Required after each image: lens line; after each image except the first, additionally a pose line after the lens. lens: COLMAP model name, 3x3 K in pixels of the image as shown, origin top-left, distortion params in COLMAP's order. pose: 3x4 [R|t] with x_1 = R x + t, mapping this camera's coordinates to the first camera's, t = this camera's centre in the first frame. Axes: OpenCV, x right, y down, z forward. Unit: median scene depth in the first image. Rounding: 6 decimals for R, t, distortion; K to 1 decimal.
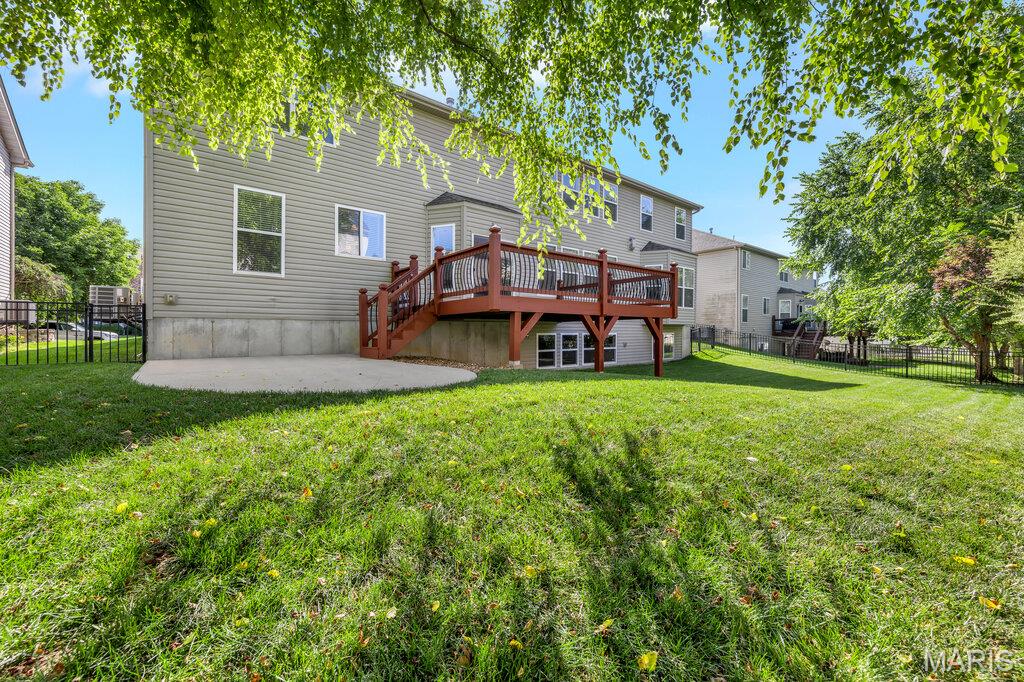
lens RADIAL K [[423.0, 0, 509.8], [0, 423.0, 341.3], [0, 0, 1]] dist [0.004218, 0.000346]
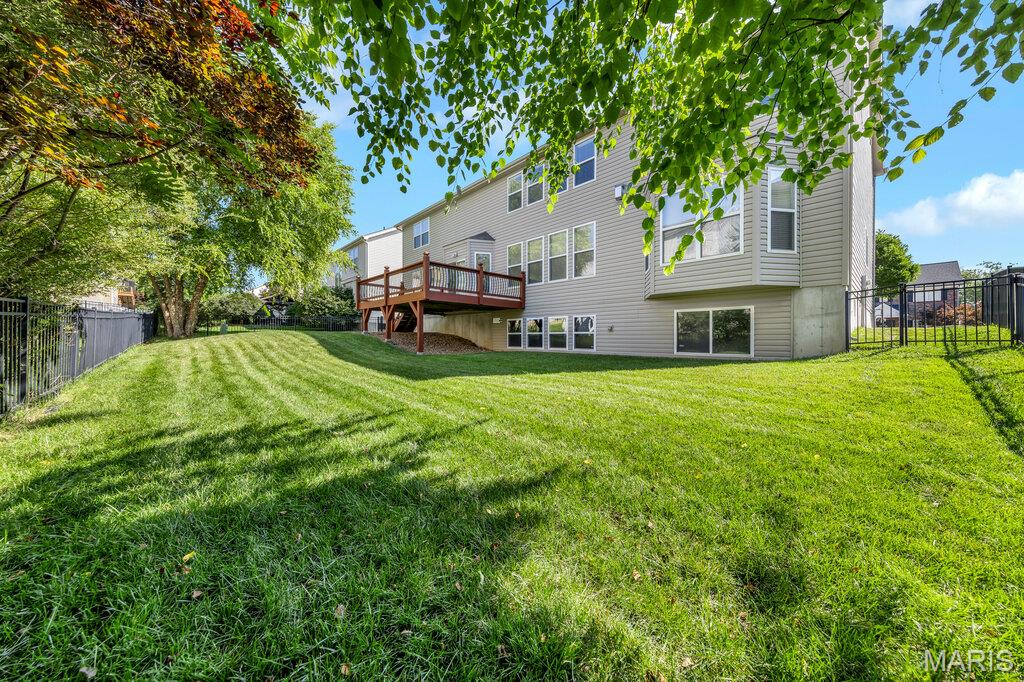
lens RADIAL K [[353.8, 0, 510.3], [0, 353.8, 333.6], [0, 0, 1]] dist [0.000115, 0.000001]
pose [[0.051647, 0.012176, -0.998591, 1.446233], [0.002462, 0.999921, 0.012320, 0.012800], [0.998662, -0.003095, 0.051613, 1.246638]]
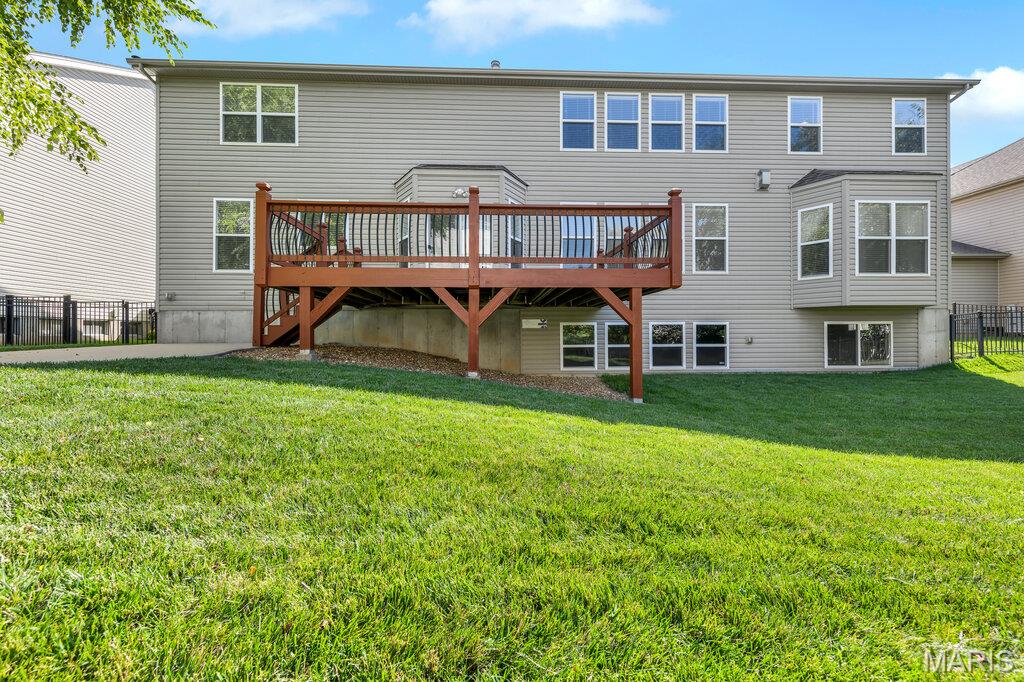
lens RADIAL K [[423.0, 0, 512.1], [0, 423.0, 341.5], [0, 0, 1]] dist [0.004218, 0.000346]
pose [[0.799942, 0.004472, -0.600060, 0.588395], [-0.009280, 0.999945, -0.004919, 0.025181], [0.600005, 0.009504, 0.799940, 0.443509]]
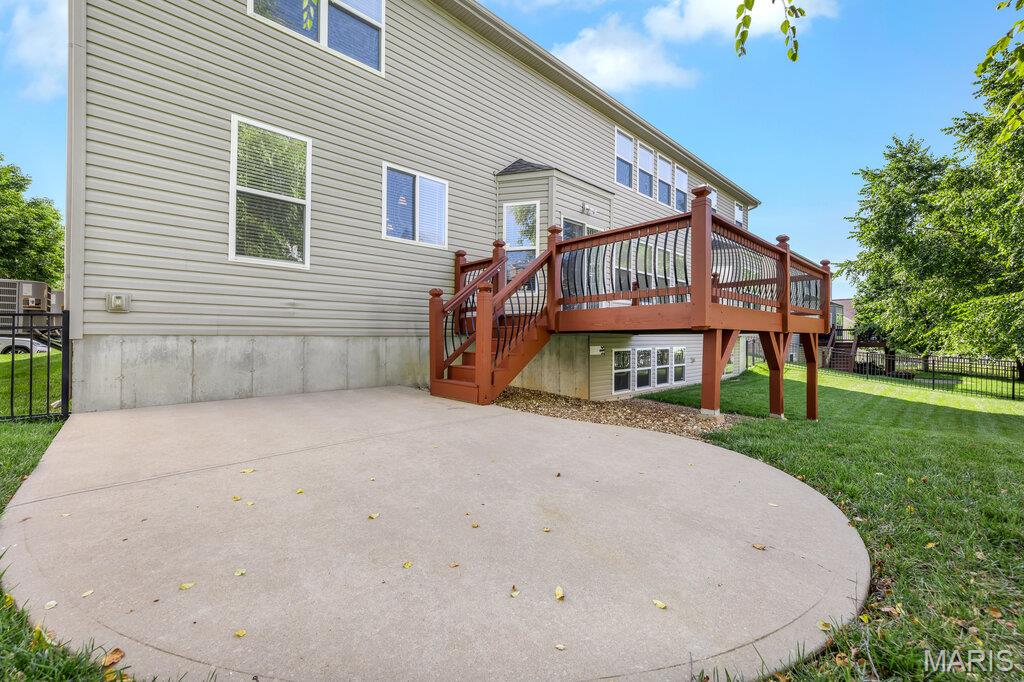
lens RADIAL K [[423.0, 0, 510.7], [0, 423.0, 341.7], [0, 0, 1]] dist [0.004218, 0.000346]
pose [[0.997466, 0.003471, 0.071060, -0.237462], [-0.002848, 0.999957, -0.008864, -0.032826], [-0.071087, 0.008639, 0.997433, 0.298610]]
